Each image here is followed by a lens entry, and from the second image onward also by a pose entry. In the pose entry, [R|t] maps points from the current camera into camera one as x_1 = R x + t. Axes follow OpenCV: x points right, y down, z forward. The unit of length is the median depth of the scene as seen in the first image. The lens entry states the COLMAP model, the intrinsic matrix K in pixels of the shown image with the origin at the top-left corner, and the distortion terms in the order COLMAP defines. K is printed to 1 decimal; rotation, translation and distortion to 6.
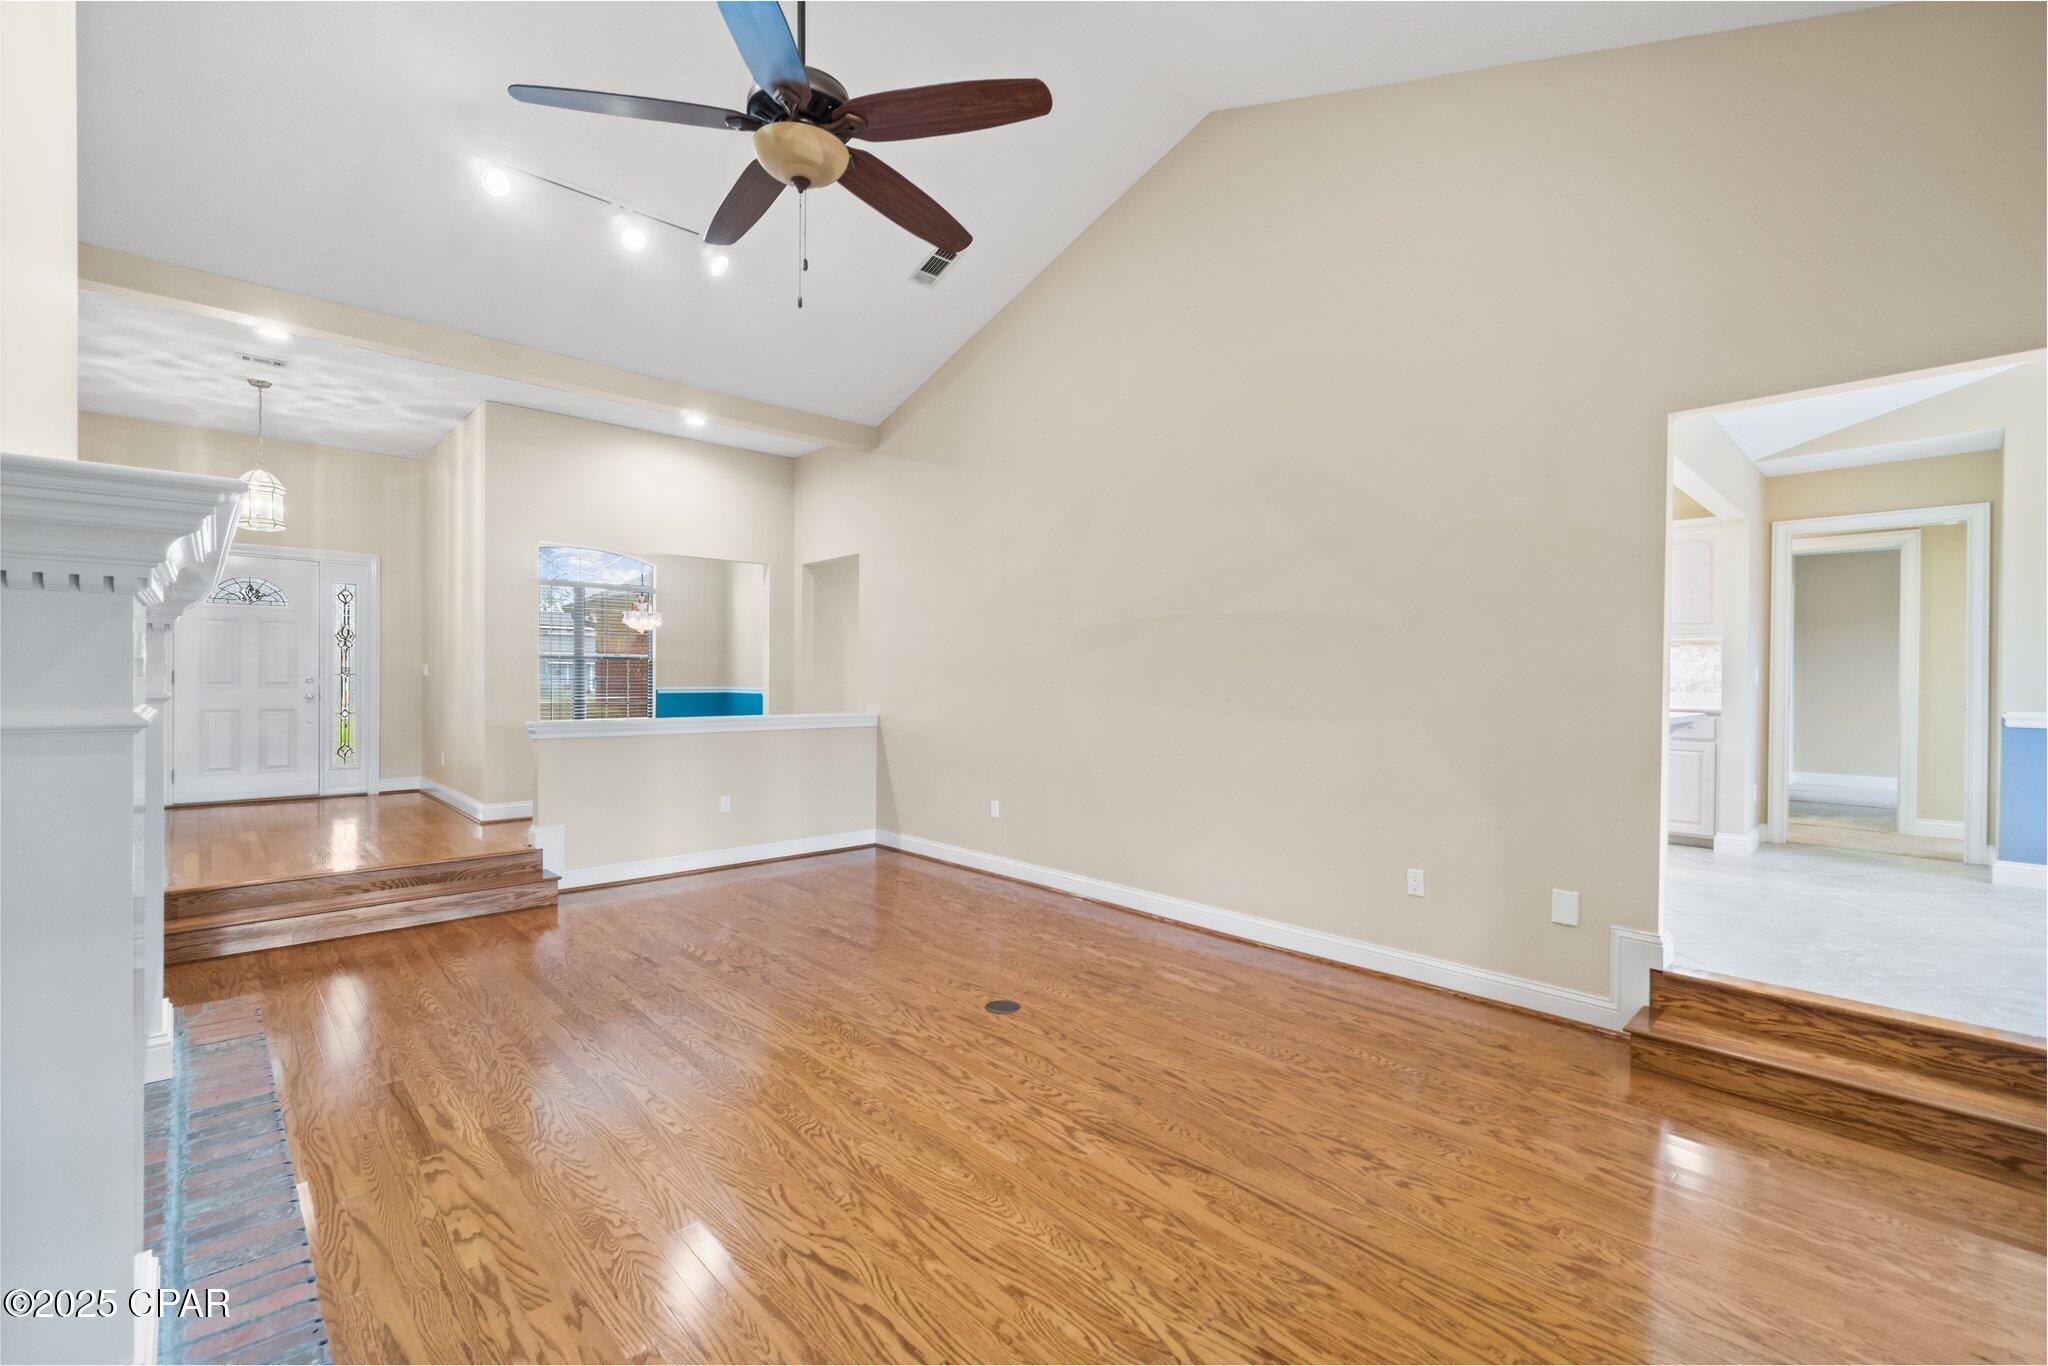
lens RADIAL K [[891.1, 0, 1026.9], [0, 891.1, 681.7], [0, 0, 1]] dist [-0.000006, -0.000278]
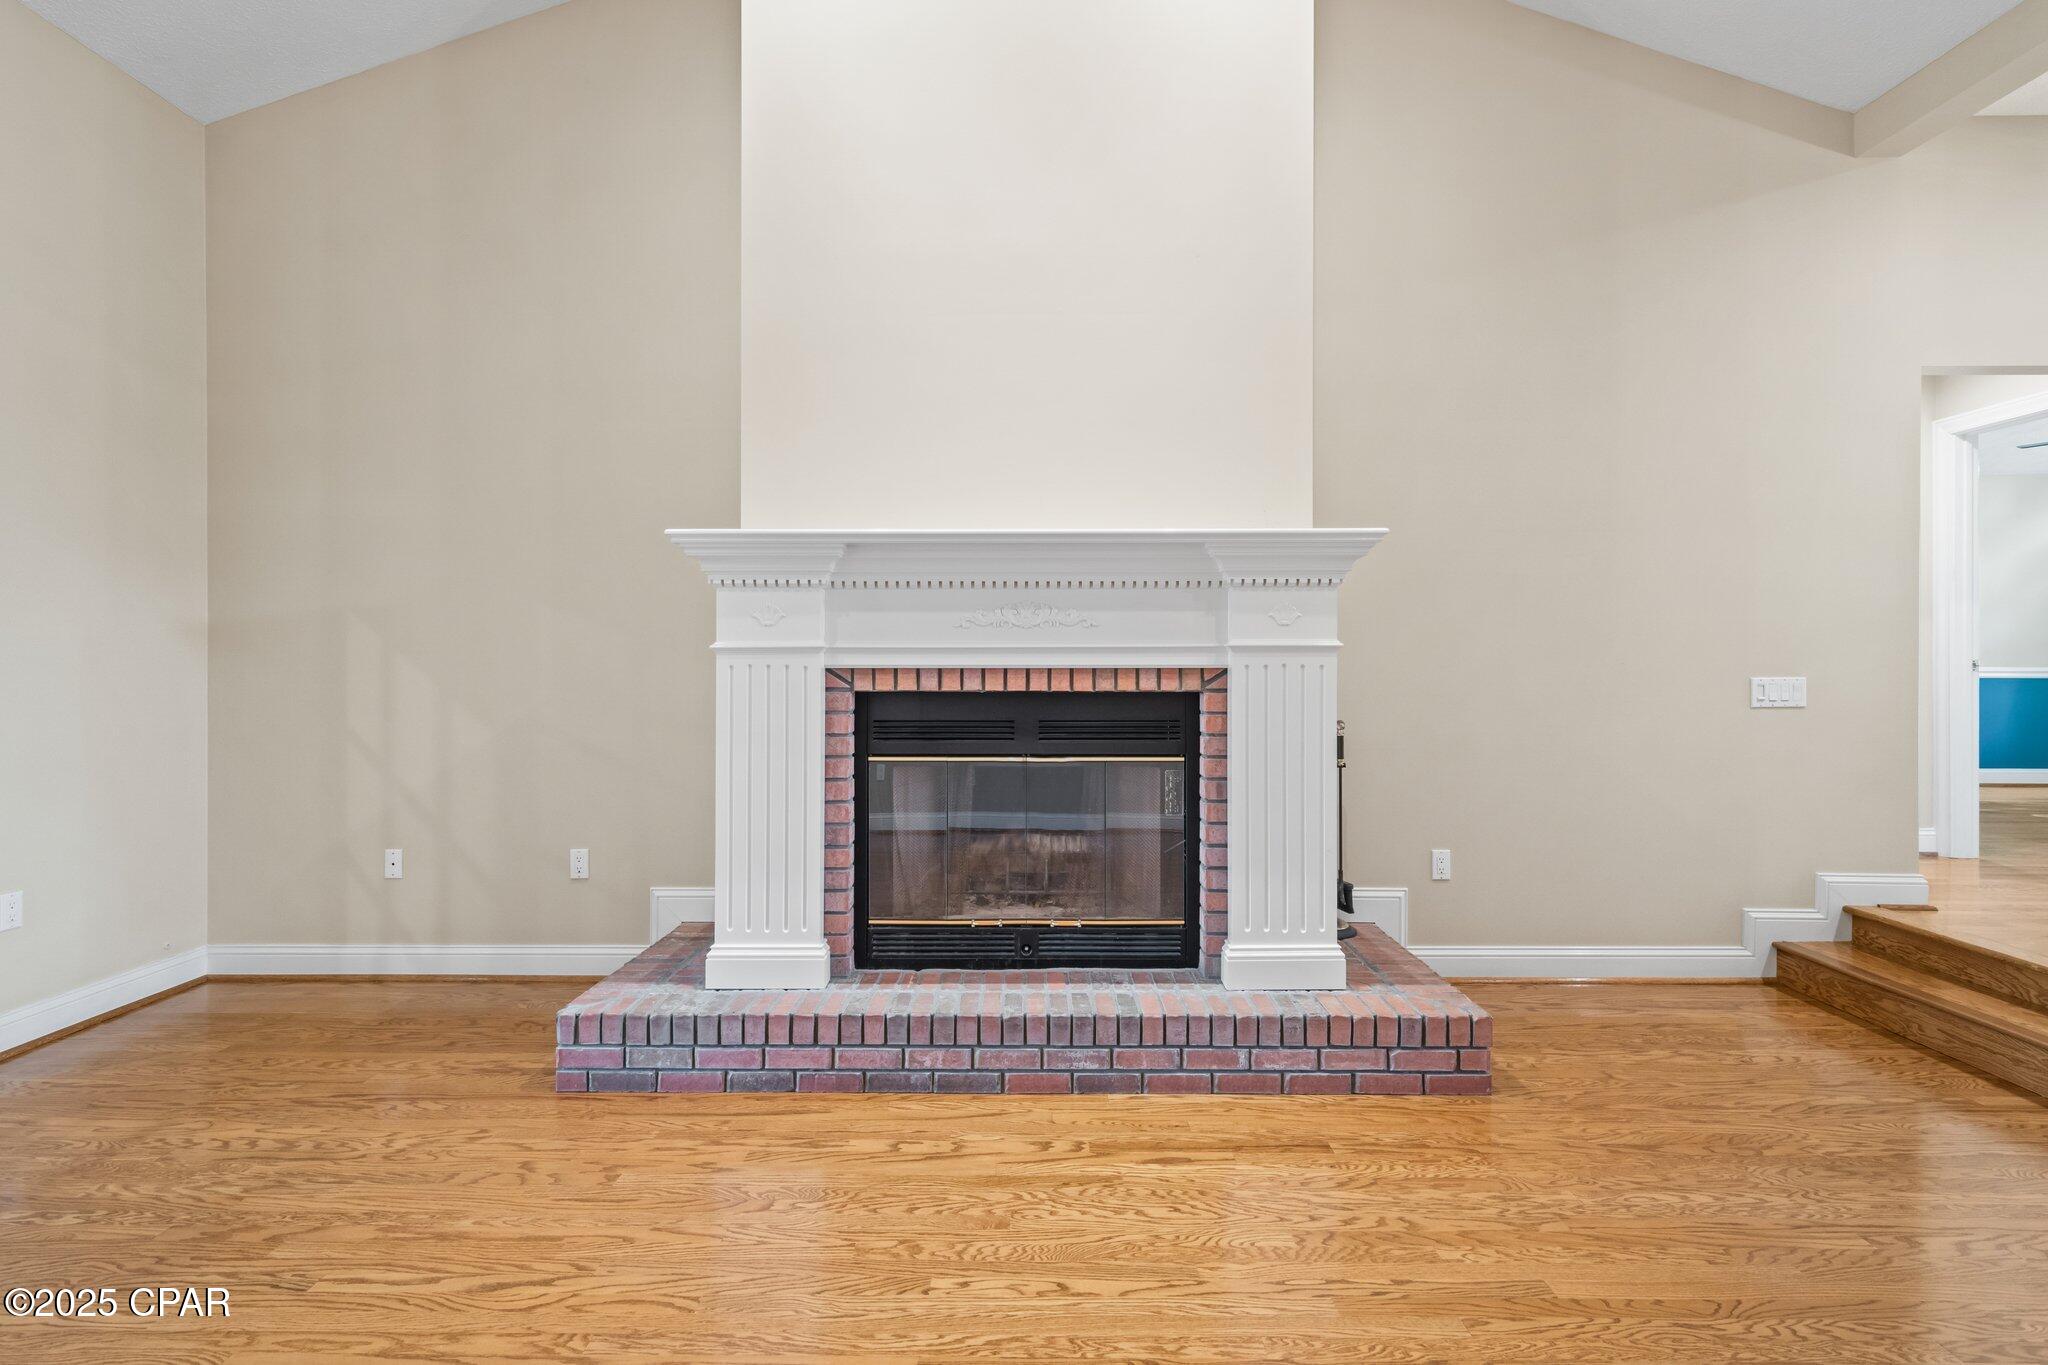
lens RADIAL K [[967.8, 0, 1023.5], [0, 967.8, 676.3], [0, 0, 1]] dist [0.001180, -0.000019]
pose [[-0.683529, -0.000613, -0.729923, 0.126709], [-0.007923, 0.999947, 0.006580, 0.046805], [0.729880, 0.010281, -0.683498, 1.933633]]
